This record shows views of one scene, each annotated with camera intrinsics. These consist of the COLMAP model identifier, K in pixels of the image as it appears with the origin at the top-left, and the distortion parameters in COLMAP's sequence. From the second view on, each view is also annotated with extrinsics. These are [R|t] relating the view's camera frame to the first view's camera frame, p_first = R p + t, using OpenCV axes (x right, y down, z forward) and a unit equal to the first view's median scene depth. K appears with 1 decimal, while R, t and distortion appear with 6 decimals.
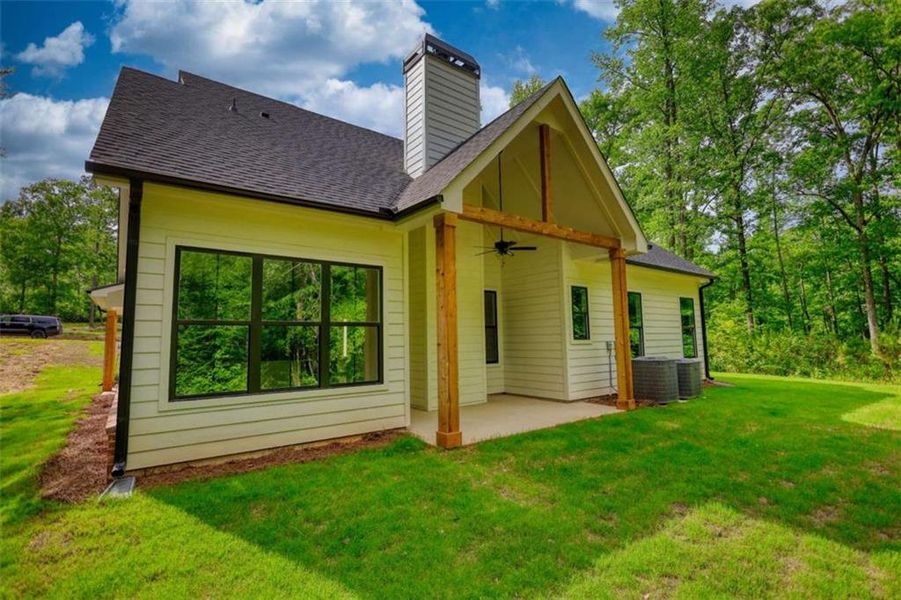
lens RADIAL K [[423.1, 0, 449.5], [0, 423.1, 303.7], [0, 0, 1]] dist [-0.003147, -0.000267]
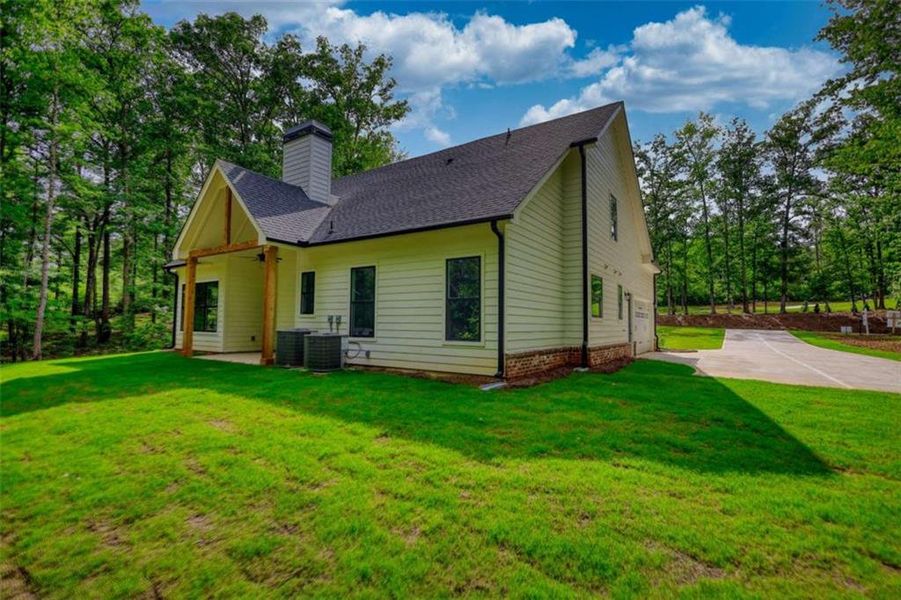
lens RADIAL K [[423.1, 0, 449.5], [0, 423.1, 303.7], [0, 0, 1]] dist [-0.003147, -0.000267]
pose [[0.315598, -0.033040, -0.948318, 2.310153], [0.062295, 0.997959, -0.014037, 0.138309], [0.946846, -0.054645, 0.317012, 1.407266]]
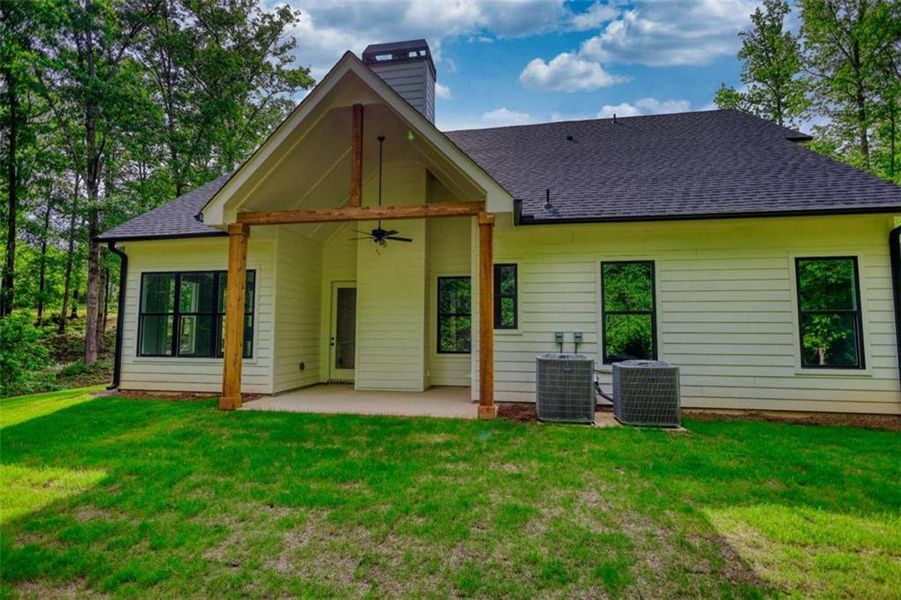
lens RADIAL K [[449.2, 0, 450.5], [0, 449.2, 300.0], [0, 0, 1]] dist [-0.000566, -0.000084]
pose [[0.667884, -0.055351, -0.742204, 1.245406], [0.042147, 0.998443, -0.036533, 0.079946], [0.743071, -0.006882, 0.669178, 0.497992]]
